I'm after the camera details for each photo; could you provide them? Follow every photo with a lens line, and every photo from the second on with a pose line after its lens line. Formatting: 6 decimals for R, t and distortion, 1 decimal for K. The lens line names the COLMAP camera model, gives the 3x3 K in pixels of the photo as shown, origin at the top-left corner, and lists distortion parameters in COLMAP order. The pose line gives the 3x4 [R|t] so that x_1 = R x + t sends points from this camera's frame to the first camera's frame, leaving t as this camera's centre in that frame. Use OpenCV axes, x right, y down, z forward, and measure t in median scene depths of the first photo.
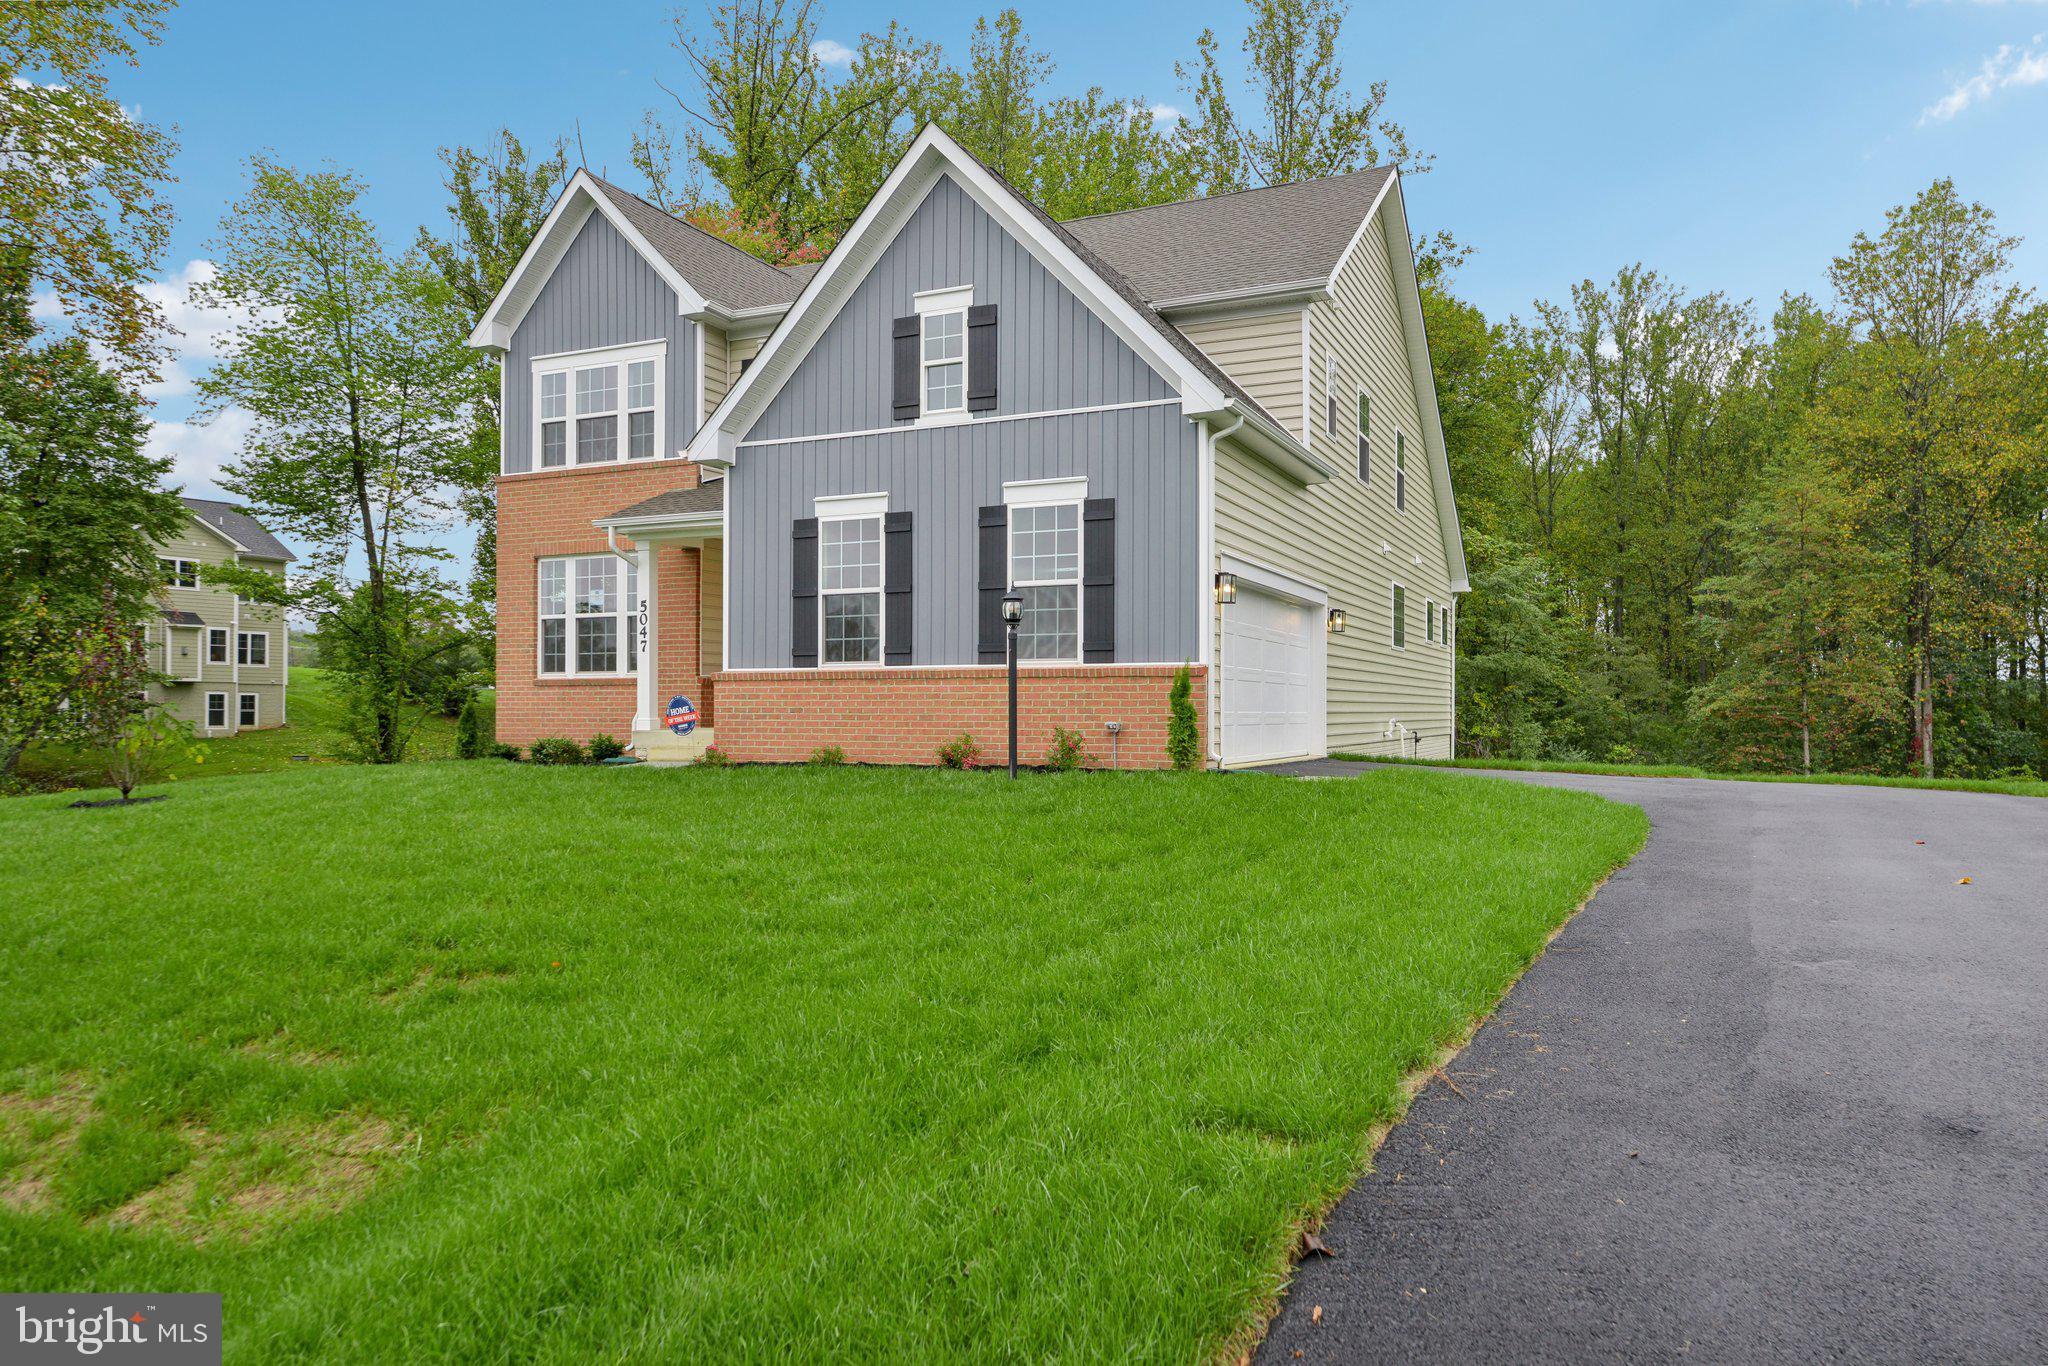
lens RADIAL K [[1358.7, 0, 1034.6], [0, 1358.7, 693.8], [0, 0, 1]] dist [0.010663, -0.000716]
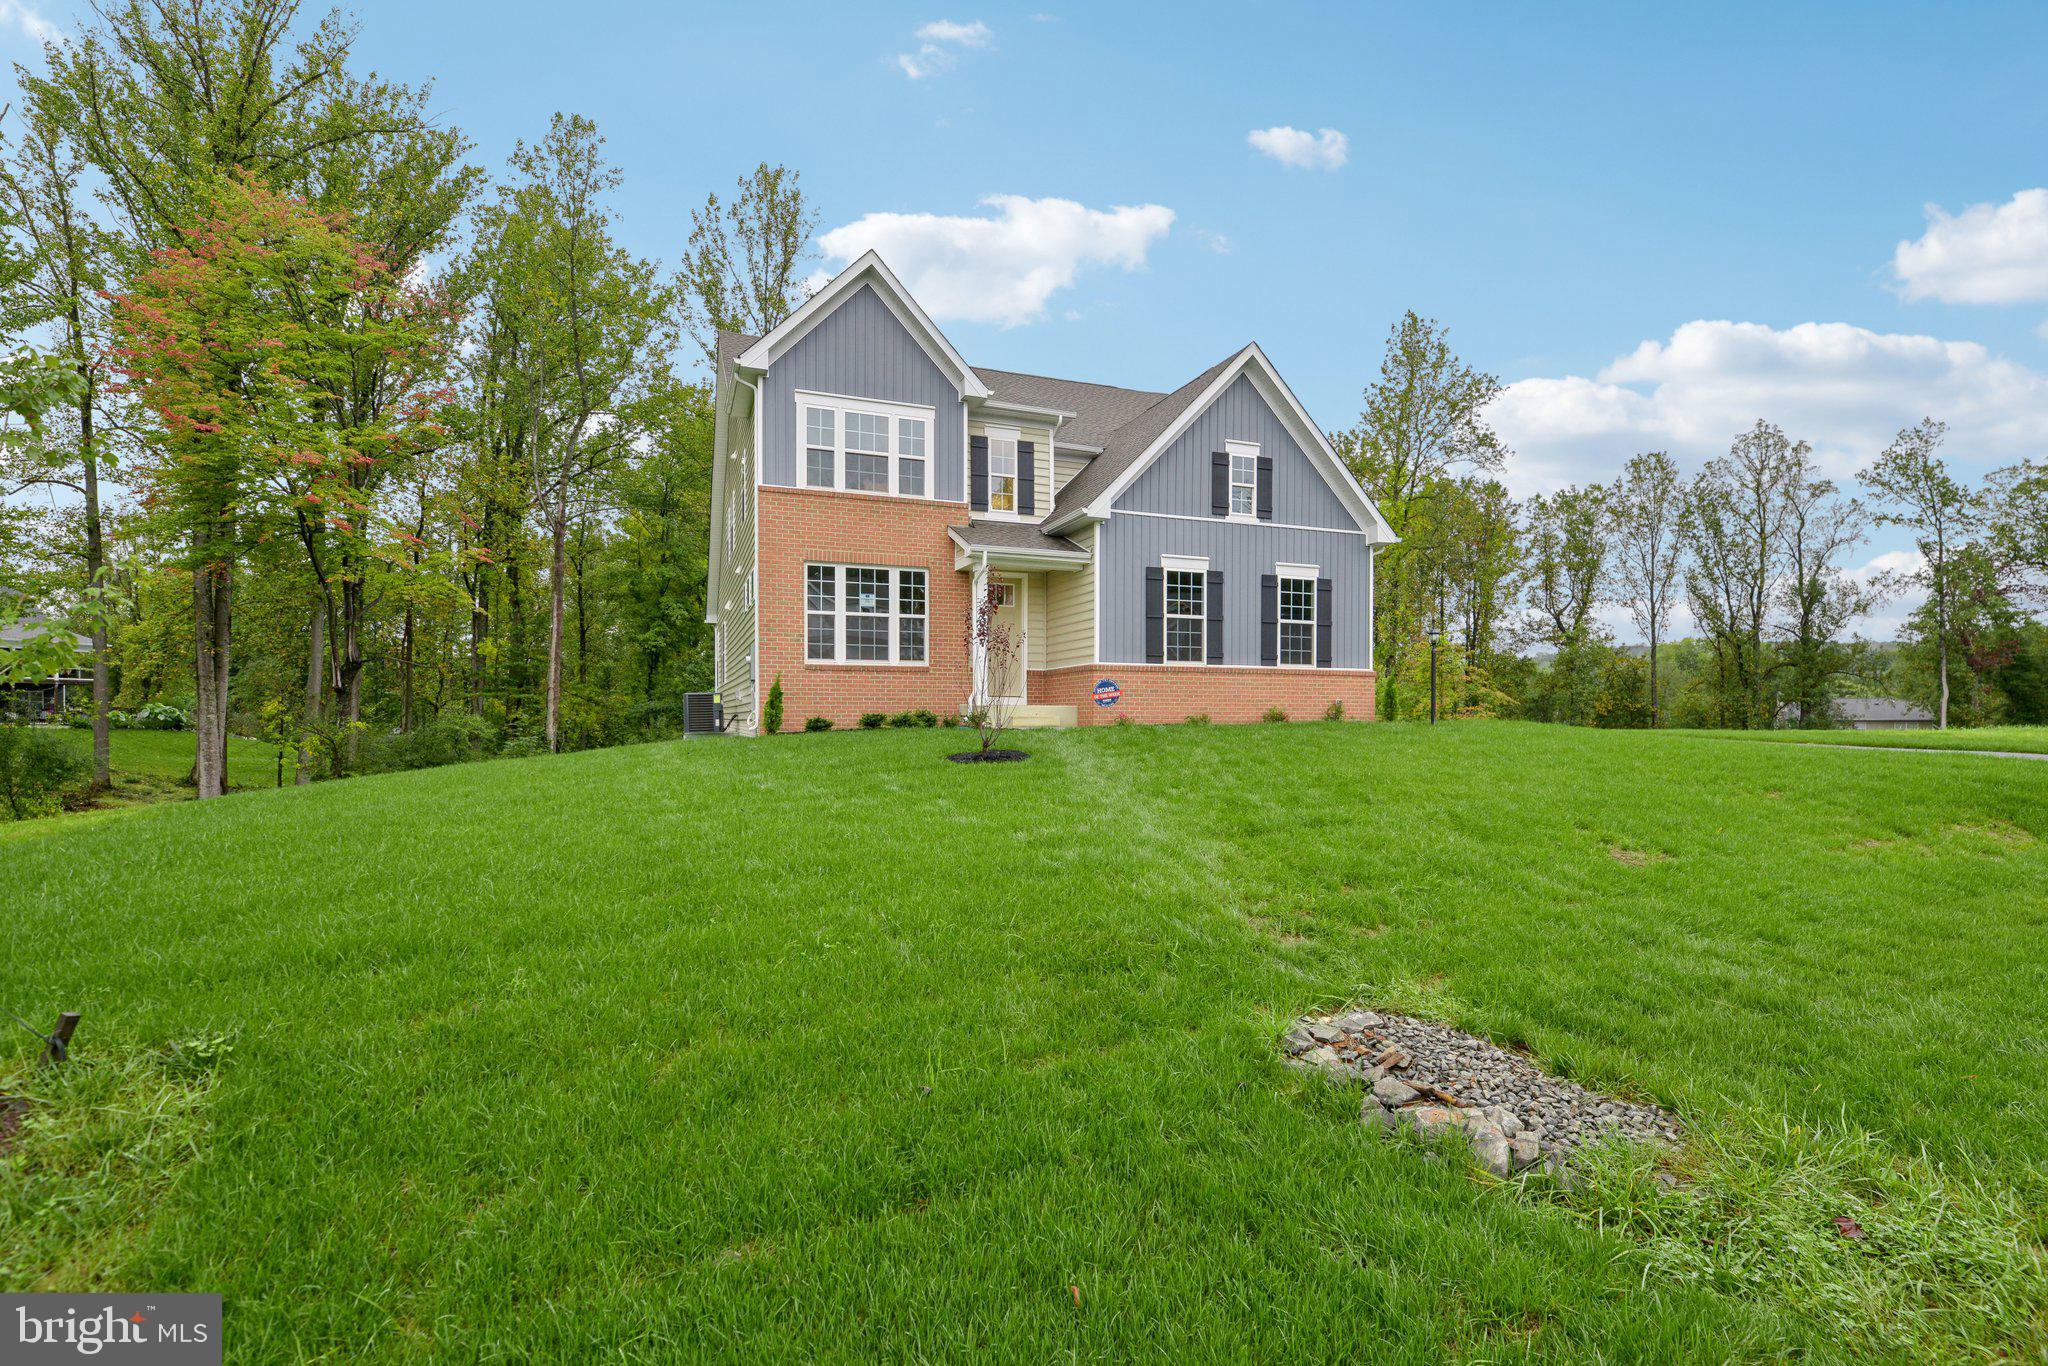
lens RADIAL K [[952.2, 0, 1045.3], [0, 952.2, 727.2], [0, 0, 1]] dist [0.003259, -0.001082]
pose [[0.679641, -0.010167, 0.733474, -0.861774], [-0.008832, 0.999718, 0.022041, 0.024798], [-0.733492, -0.021458, 0.679360, 0.291075]]
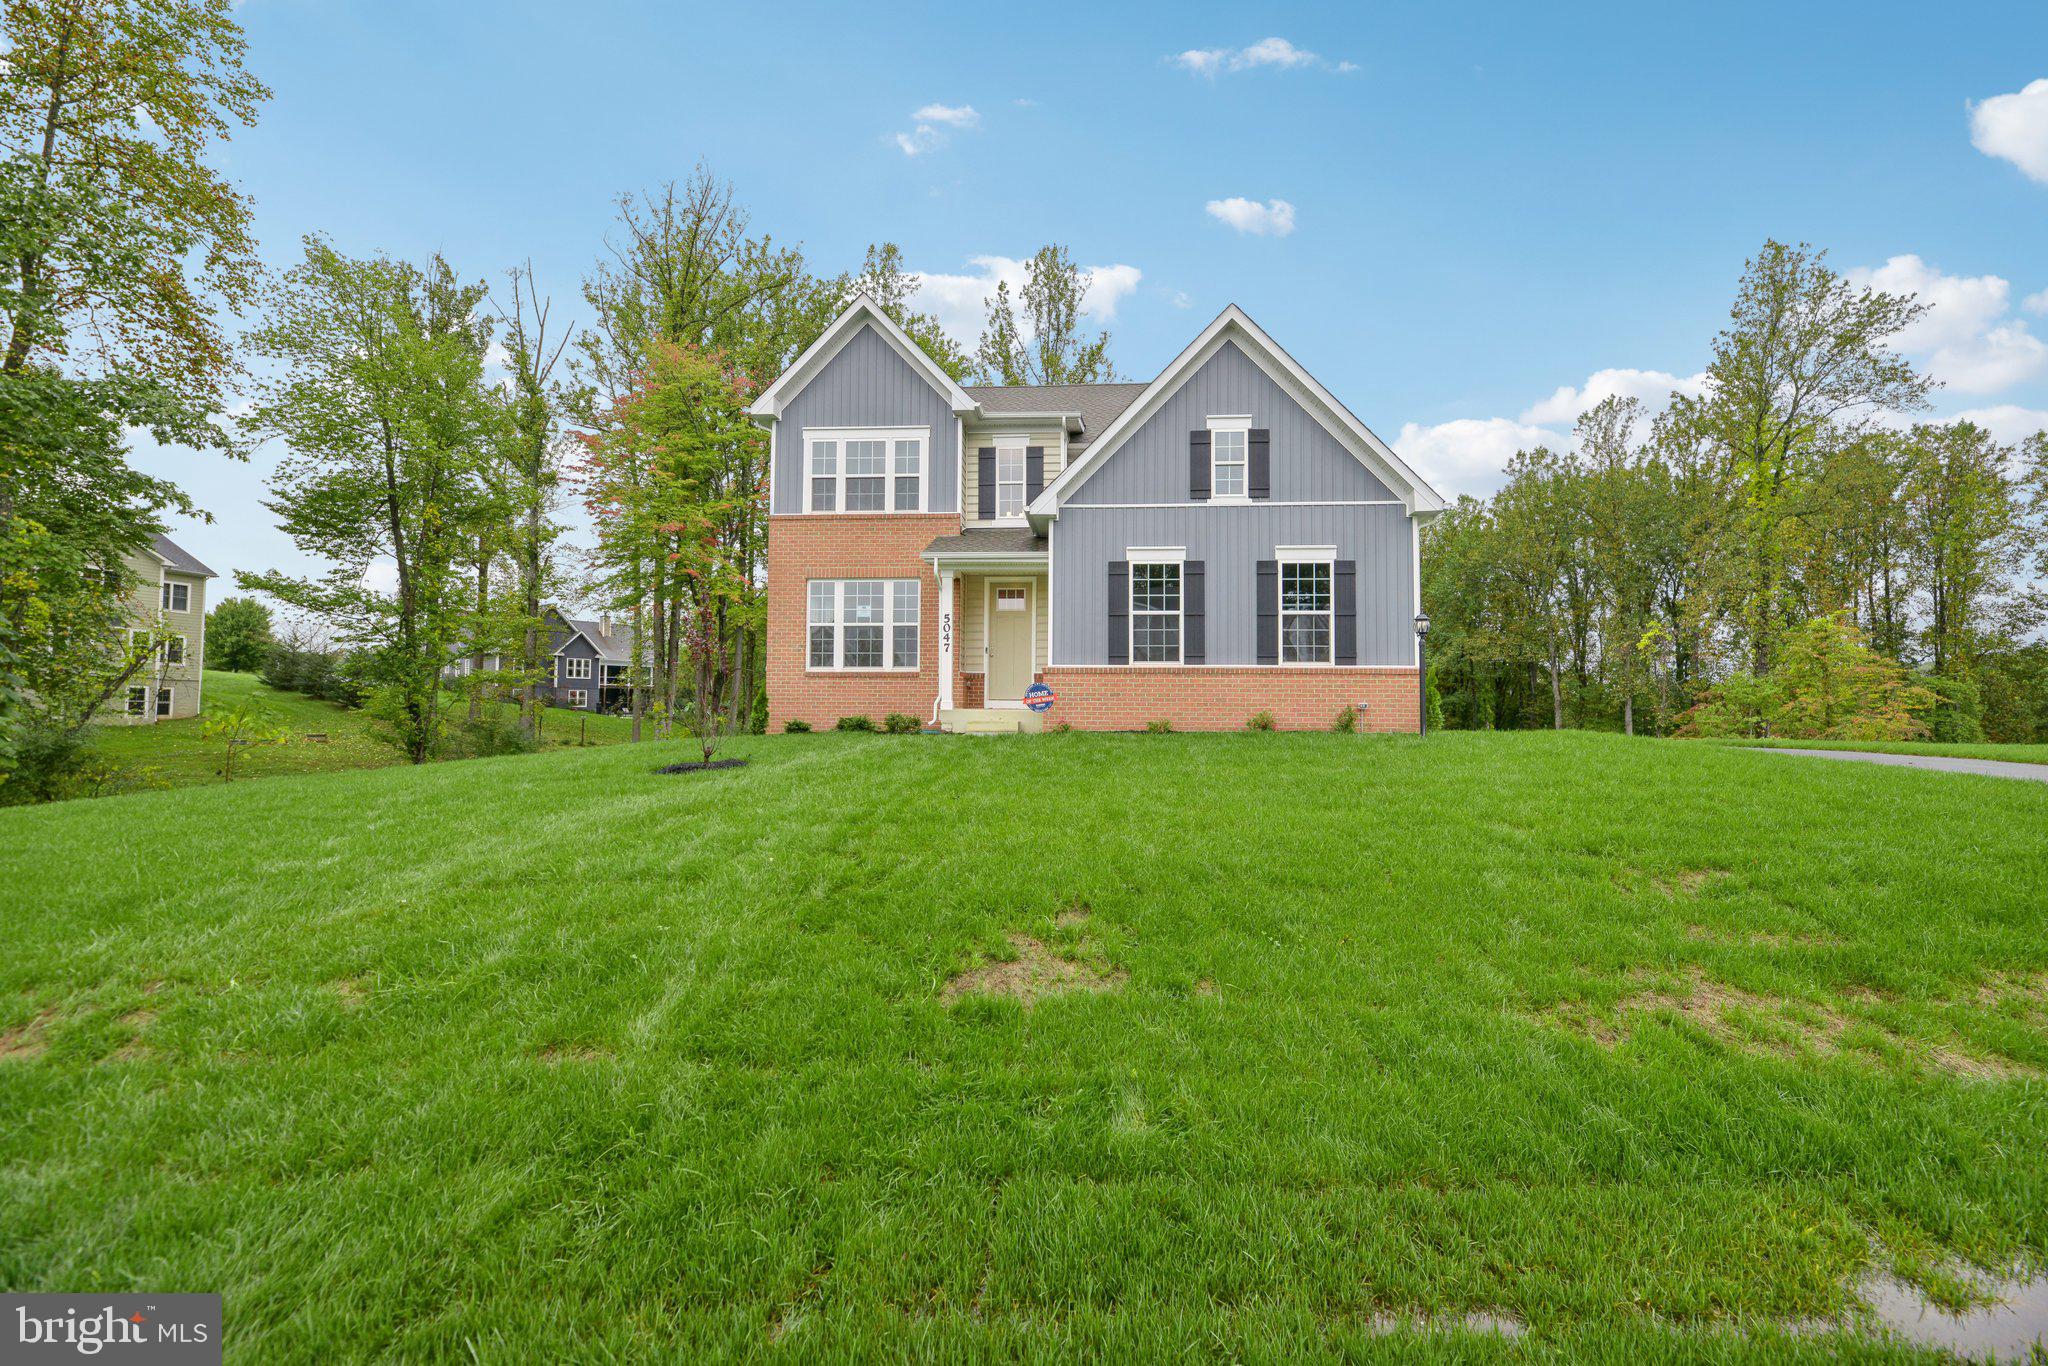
lens RADIAL K [[842.2, 0, 1048.4], [0, 842.2, 673.4], [0, 0, 1]] dist [0.000444, -0.002874]
pose [[0.928736, 0.018306, 0.370288, -0.464741], [-0.007547, 0.999507, -0.030482, 0.014285], [-0.370664, 0.025515, 0.928417, 0.168695]]
